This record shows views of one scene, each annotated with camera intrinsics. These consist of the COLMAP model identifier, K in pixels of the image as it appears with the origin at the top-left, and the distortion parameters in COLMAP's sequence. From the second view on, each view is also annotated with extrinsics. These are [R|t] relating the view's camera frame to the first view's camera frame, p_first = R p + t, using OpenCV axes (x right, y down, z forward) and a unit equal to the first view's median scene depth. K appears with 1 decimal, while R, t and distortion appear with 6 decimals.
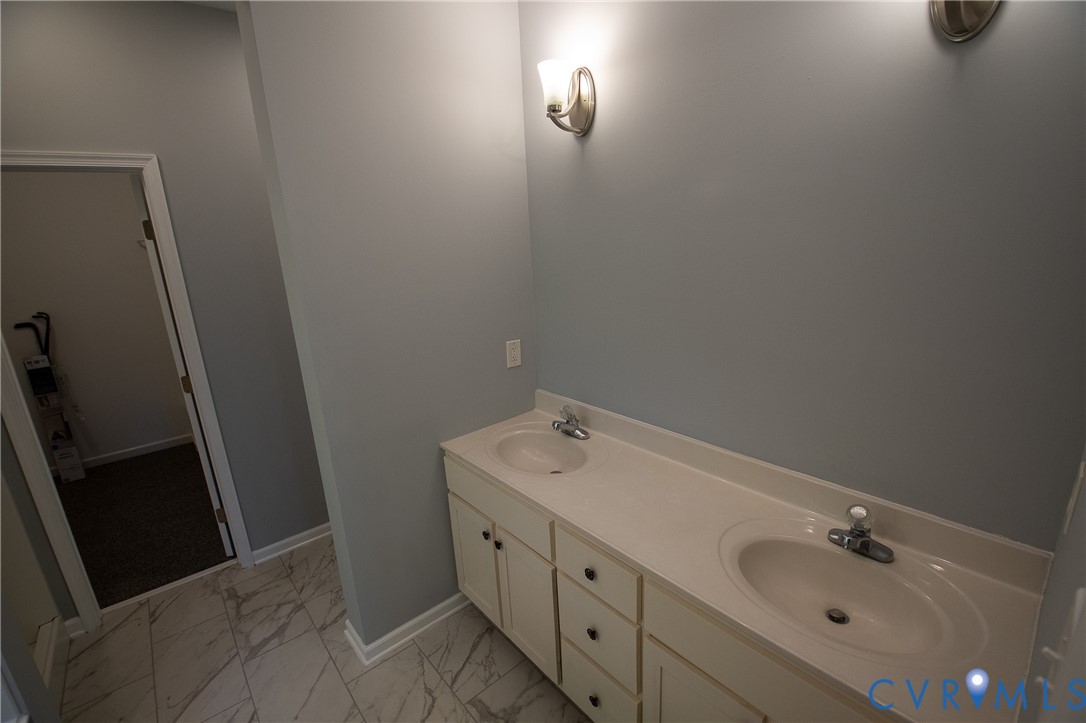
lens RADIAL K [[475.4, 0, 544.9], [0, 475.4, 366.5], [0, 0, 1]] dist [0.008984, -0.025530]
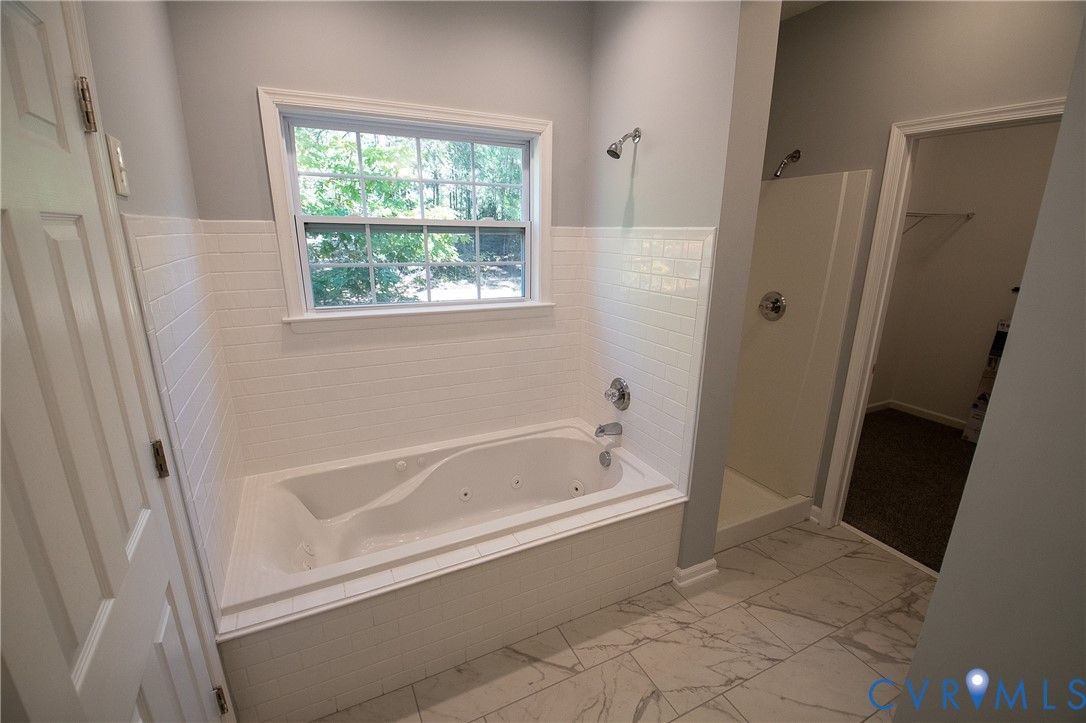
lens RADIAL K [[475.4, 0, 544.9], [0, 475.4, 366.5], [0, 0, 1]] dist [0.008984, -0.025530]
pose [[-0.249759, 0.301326, -0.920230, 0.212740], [-0.259191, 0.894866, 0.363367, -0.061911], [0.932974, 0.329269, -0.145400, 0.371929]]
